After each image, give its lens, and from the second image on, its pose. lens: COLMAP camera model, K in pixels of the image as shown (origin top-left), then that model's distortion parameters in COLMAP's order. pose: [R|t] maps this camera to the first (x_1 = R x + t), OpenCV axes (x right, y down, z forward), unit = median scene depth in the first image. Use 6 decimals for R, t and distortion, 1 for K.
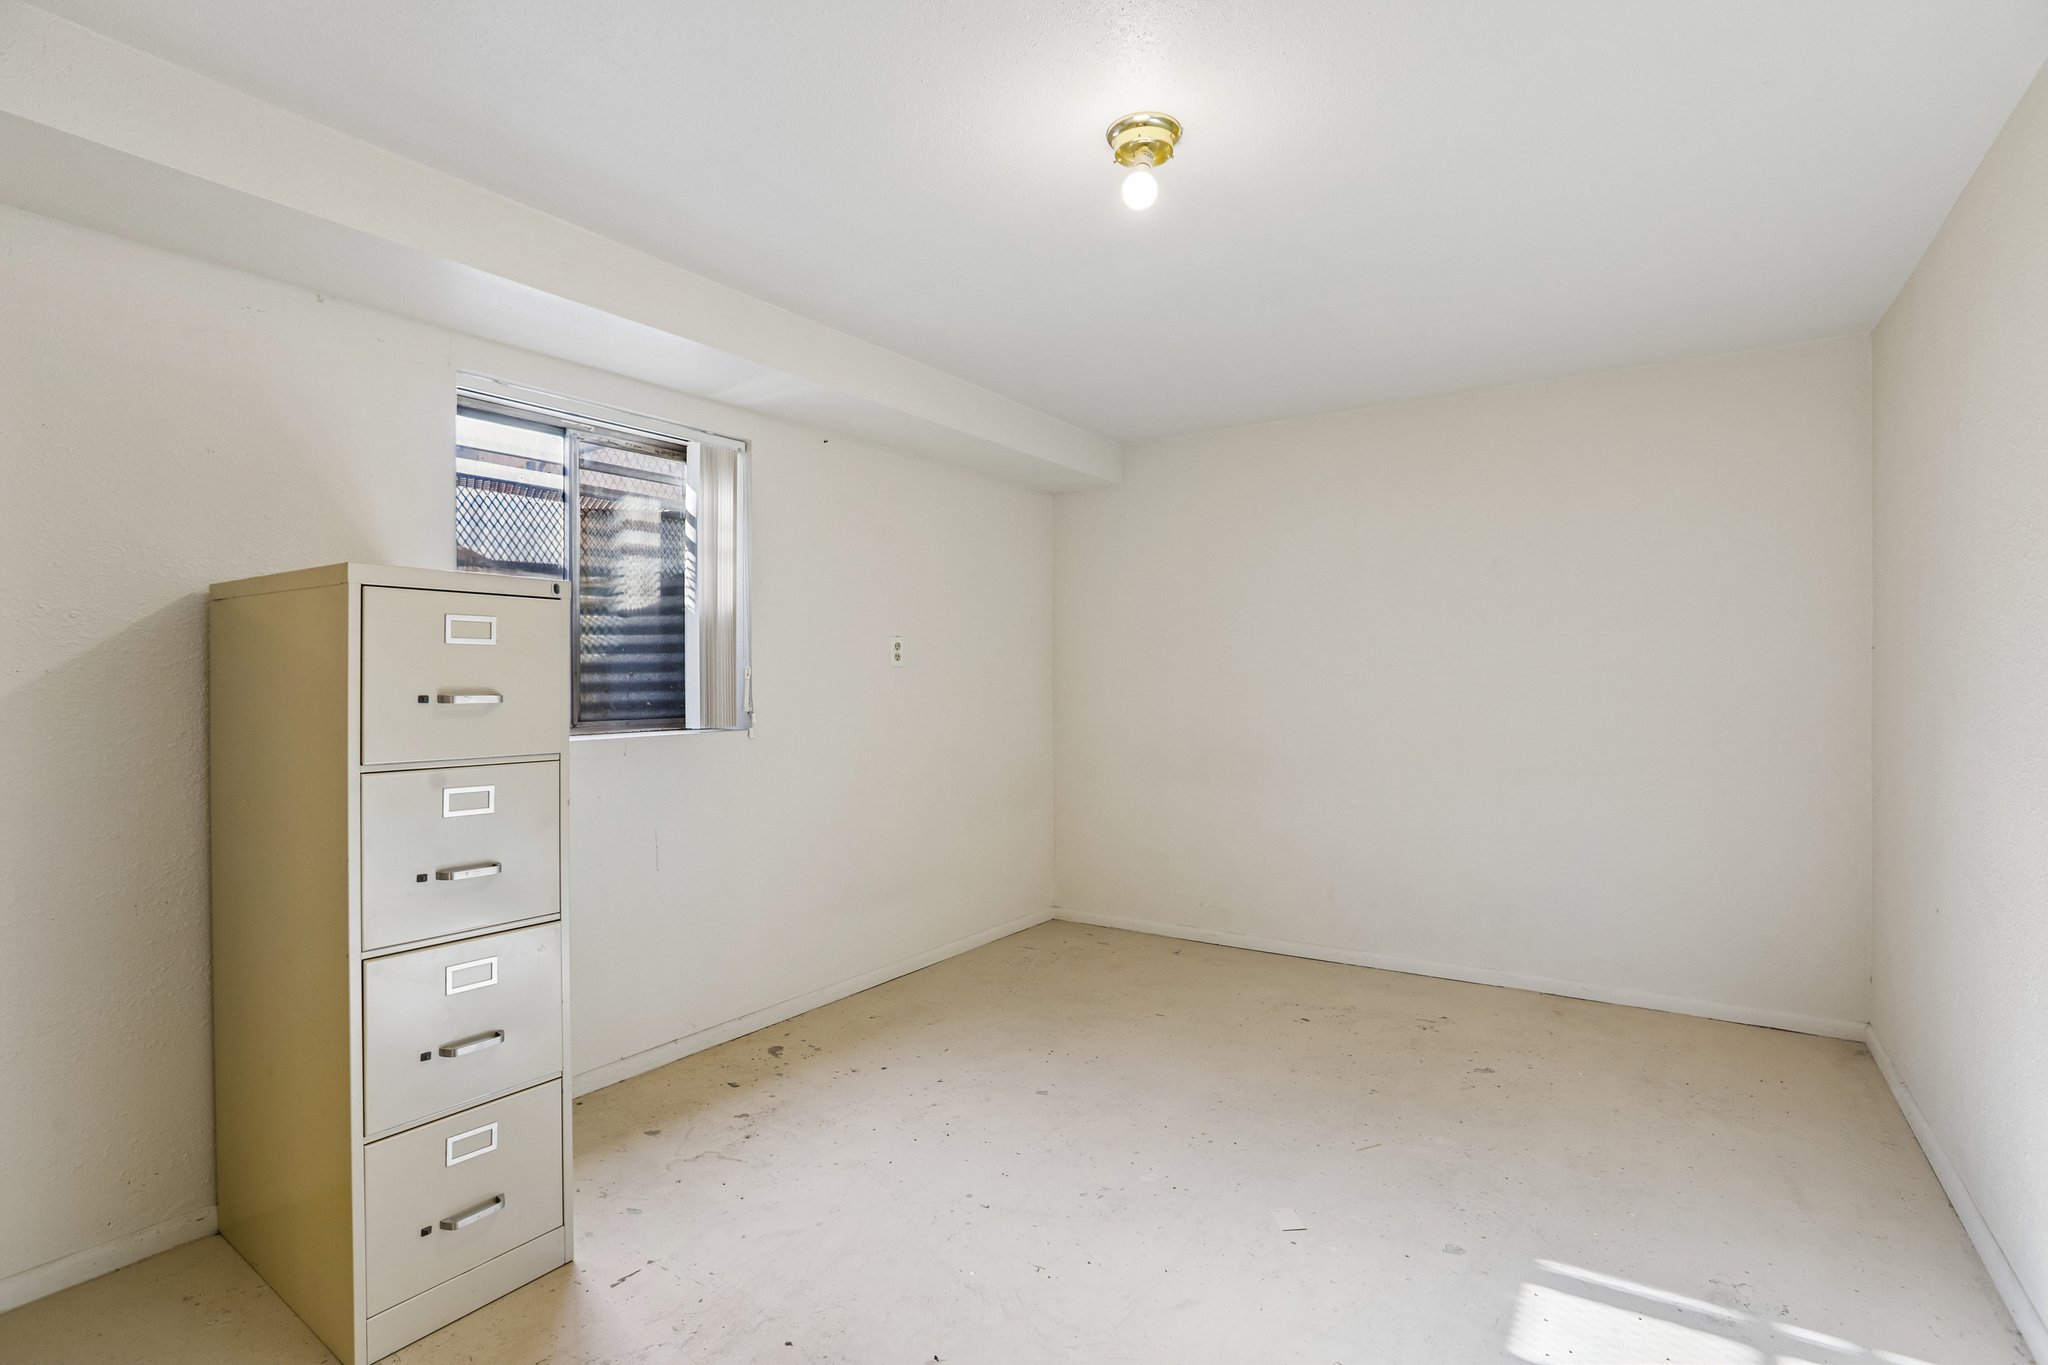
lens RADIAL K [[963.4, 0, 1024.0], [0, 963.4, 682.5], [0, 0, 1]] dist [-0.057821, 0.018515]
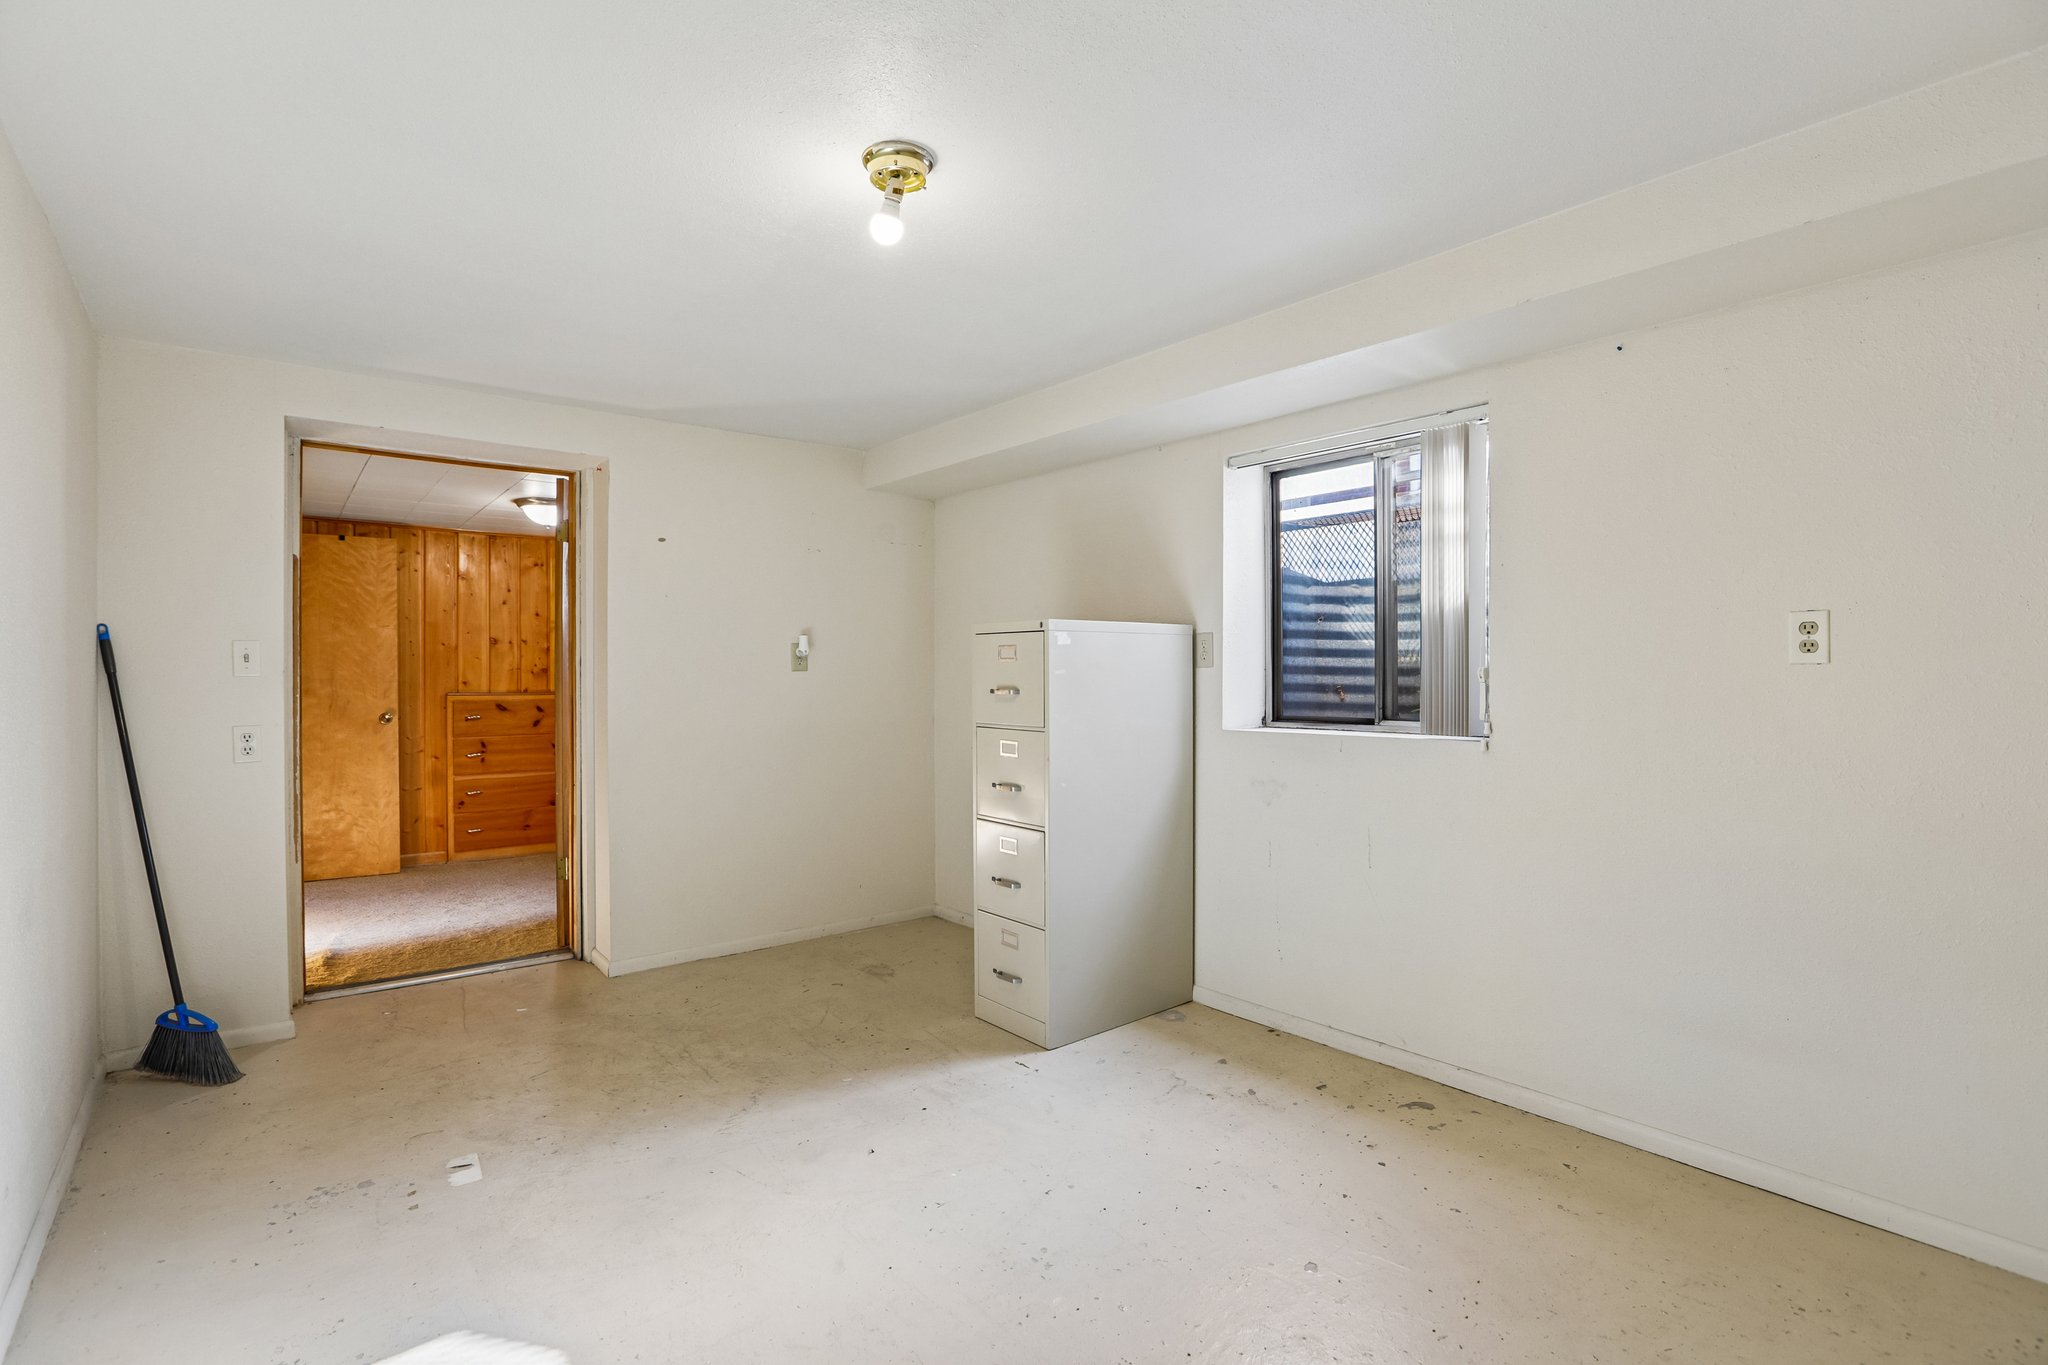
lens RADIAL K [[963.4, 0, 1024.0], [0, 963.4, 682.5], [0, 0, 1]] dist [-0.057821, 0.018515]
pose [[-0.285471, 0.009367, -0.958342, 0.703112], [-0.002754, 0.999940, 0.010594, -0.012746], [0.958383, 0.005663, -0.285428, 0.932488]]
